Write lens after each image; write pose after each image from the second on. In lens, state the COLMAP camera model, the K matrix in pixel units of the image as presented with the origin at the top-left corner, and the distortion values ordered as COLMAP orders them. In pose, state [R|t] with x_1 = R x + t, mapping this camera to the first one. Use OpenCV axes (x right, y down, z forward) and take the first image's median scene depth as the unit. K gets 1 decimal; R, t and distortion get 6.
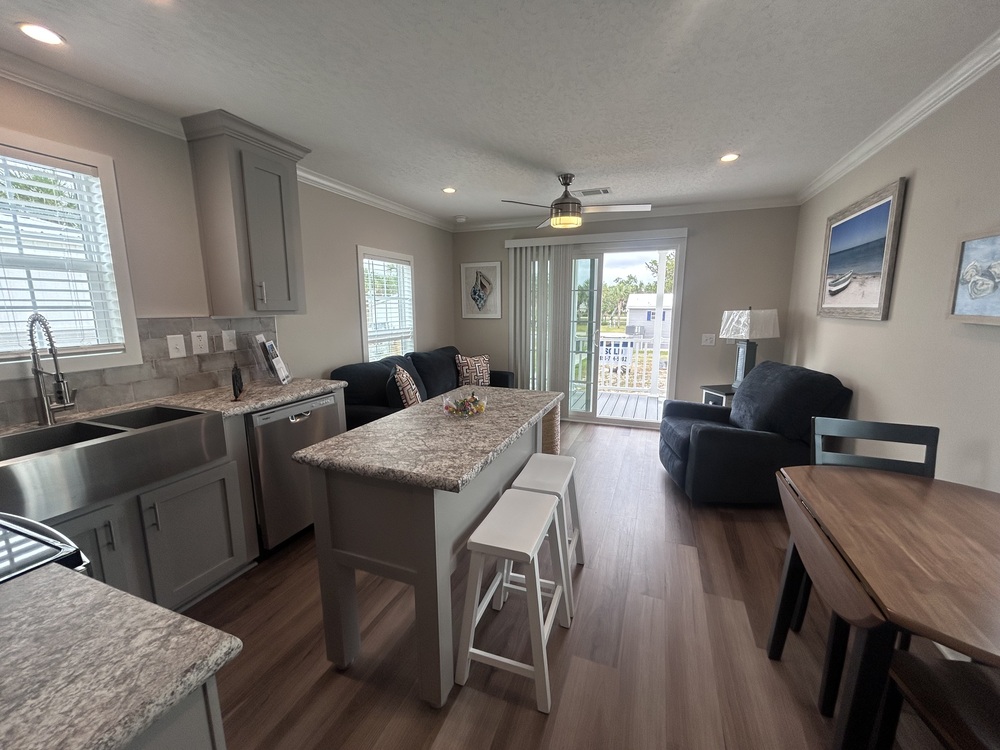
lens RADIAL K [[403.5, 0, 503.5], [0, 403.5, 372.0], [0, 0, 1]] dist [-0.000243, -0.000209]
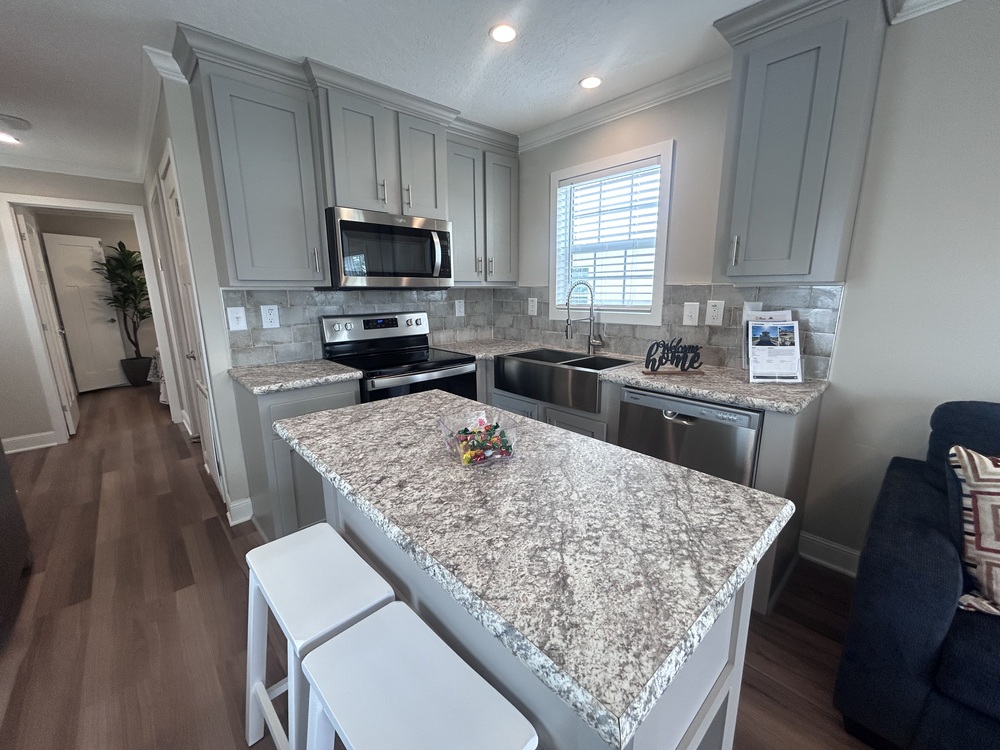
lens RADIAL K [[403.5, 0, 501.7], [0, 403.5, 377.1], [0, 0, 1]] dist [-0.000243, -0.000209]
pose [[-0.437254, 0.198471, -0.877165, 0.401874], [-0.136448, 0.949414, 0.282835, -0.179975], [0.888927, 0.243358, -0.388054, 1.361452]]
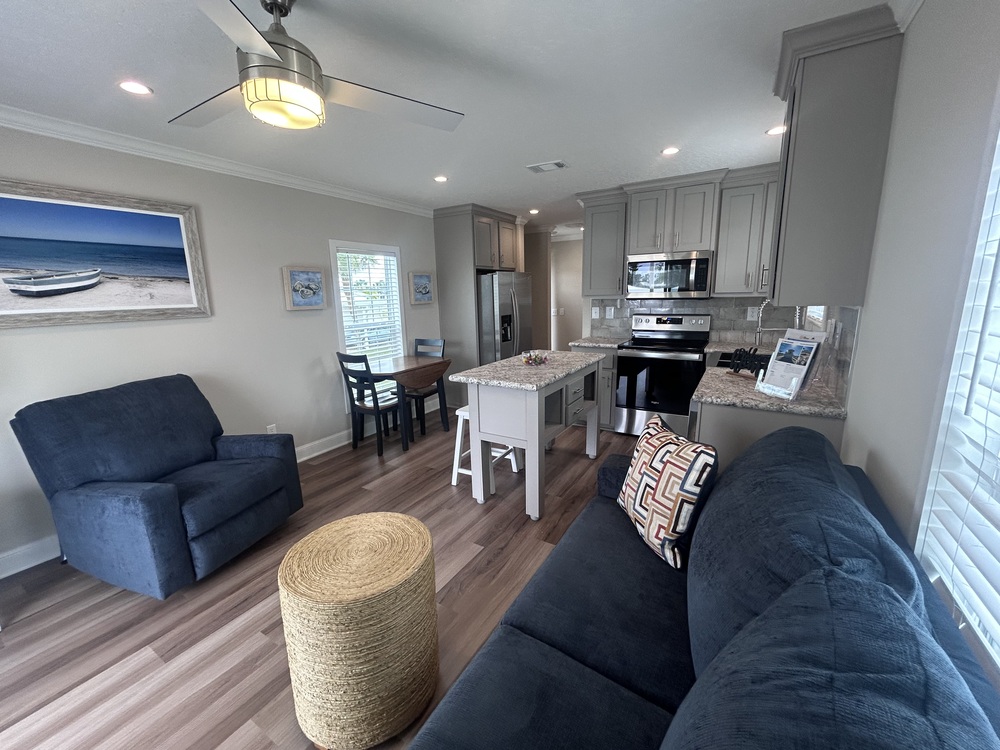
lens RADIAL K [[403.5, 0, 500.7], [0, 403.5, 374.5], [0, 0, 1]] dist [-0.000243, -0.000209]
pose [[-0.984326, -0.009379, 0.176108, -0.327956], [0.054367, 0.933813, 0.353605, -0.499125], [-0.167769, 0.357637, -0.918667, 2.893636]]
